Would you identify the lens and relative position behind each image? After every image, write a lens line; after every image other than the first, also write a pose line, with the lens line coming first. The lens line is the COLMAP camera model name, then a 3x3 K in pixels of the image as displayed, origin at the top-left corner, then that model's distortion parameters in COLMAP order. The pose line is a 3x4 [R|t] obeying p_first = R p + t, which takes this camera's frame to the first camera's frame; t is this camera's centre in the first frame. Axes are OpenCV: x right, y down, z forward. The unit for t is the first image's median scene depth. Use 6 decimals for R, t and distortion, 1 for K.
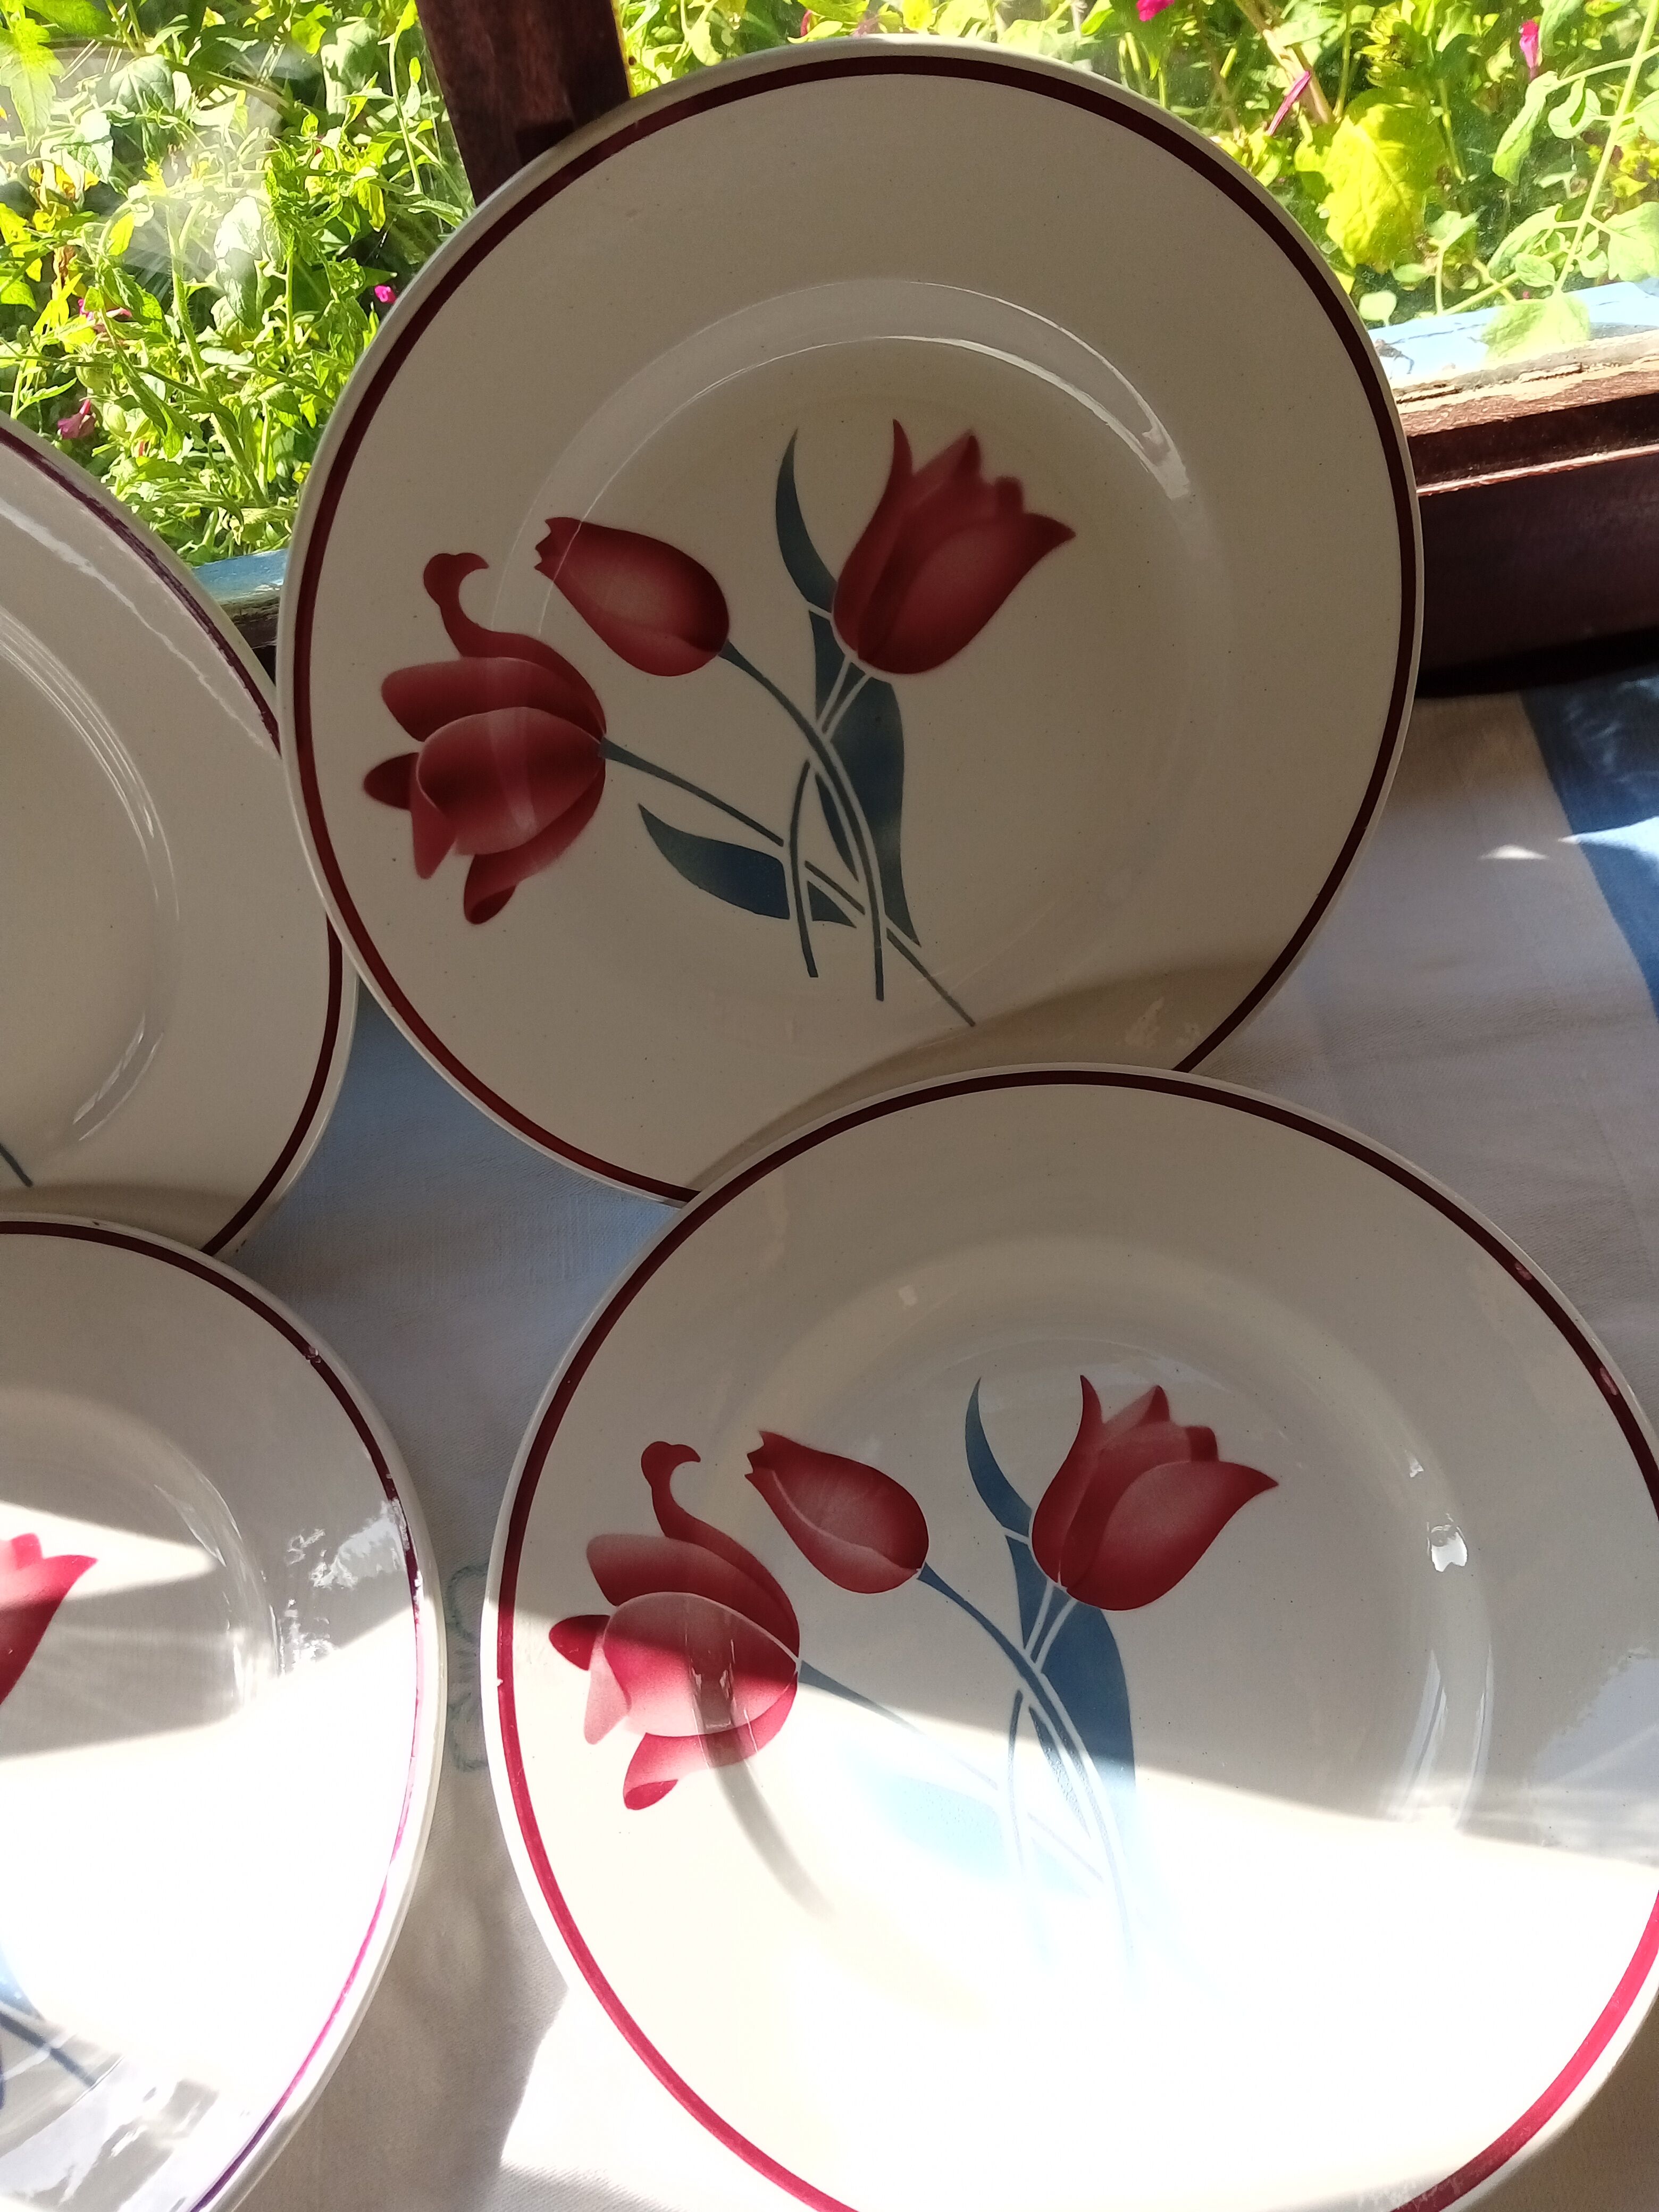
lens RADIAL K [[1776.1, 0, 820.2], [0, 1776.1, 1129.0], [0, 0, 1]] dist [0.034167, -0.079994]
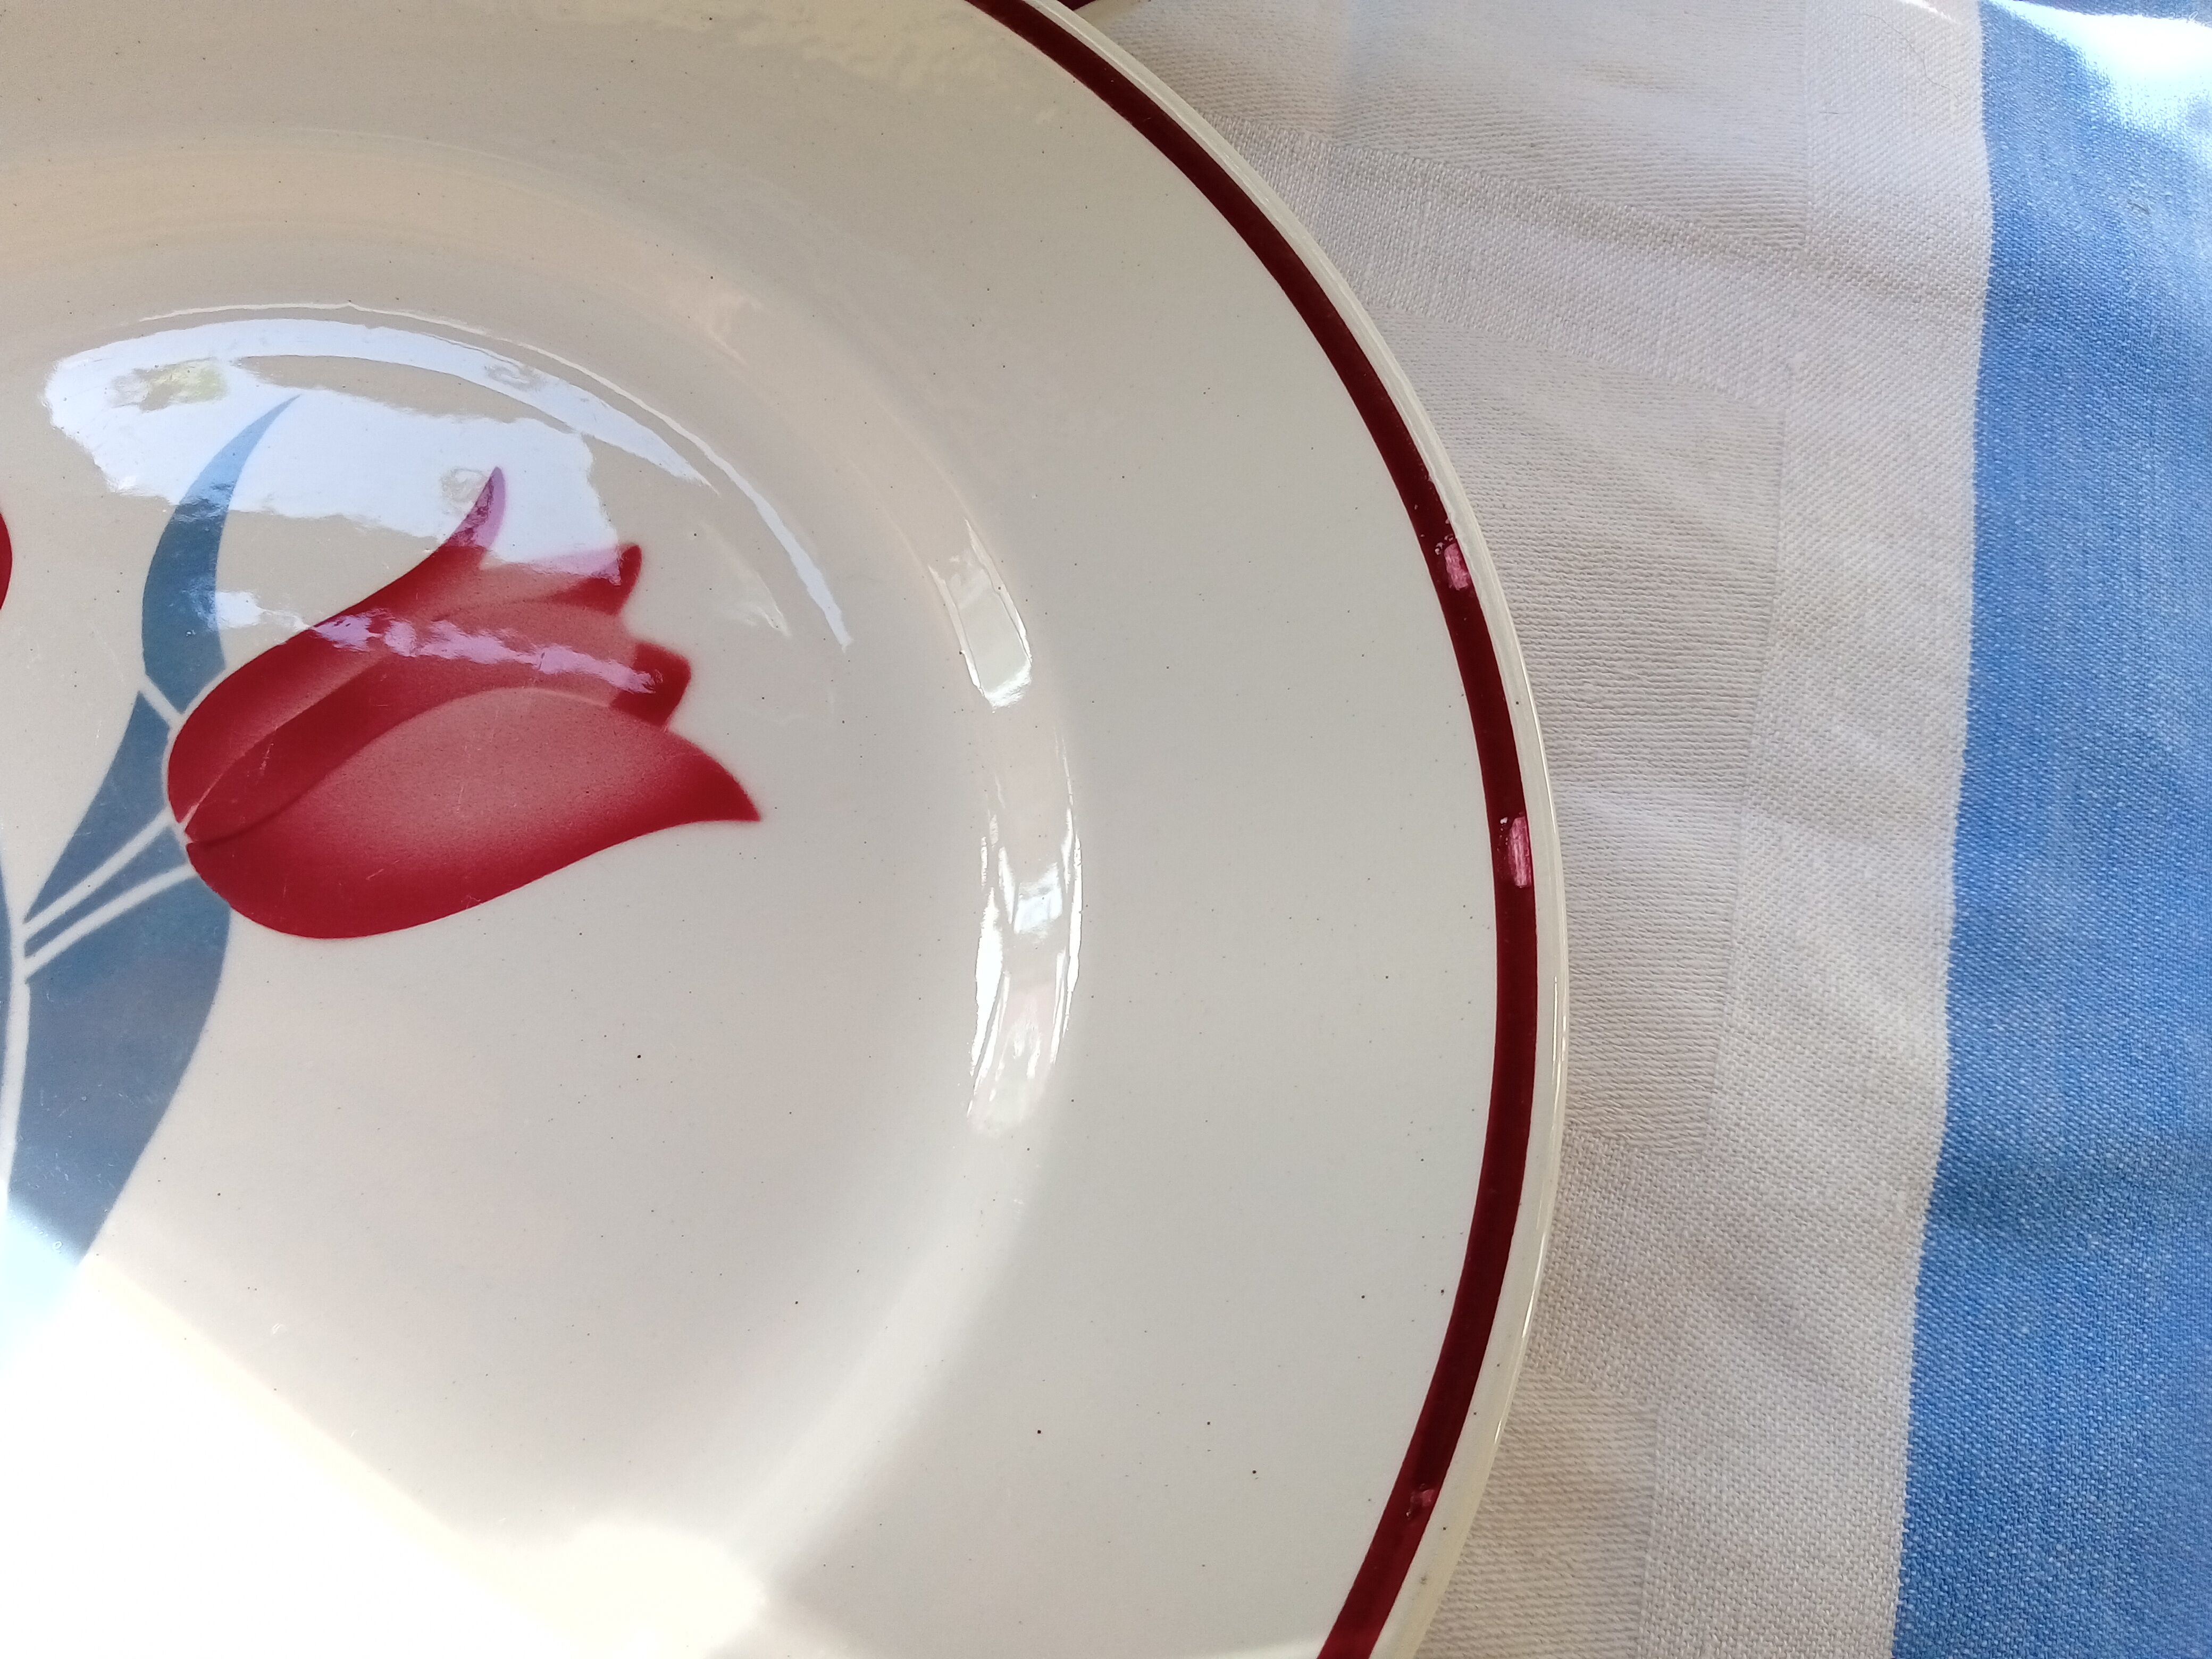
lens RADIAL K [[1776.1, 0, 1091.9], [0, 1776.1, 833.7], [0, 0, 1]] dist [0.034167, -0.079994]
pose [[0.924537, 0.380258, 0.025220, 0.330421], [-0.380907, 0.919986, 0.092391, 0.133704], [0.011931, -0.095025, 0.995403, 0.575421]]
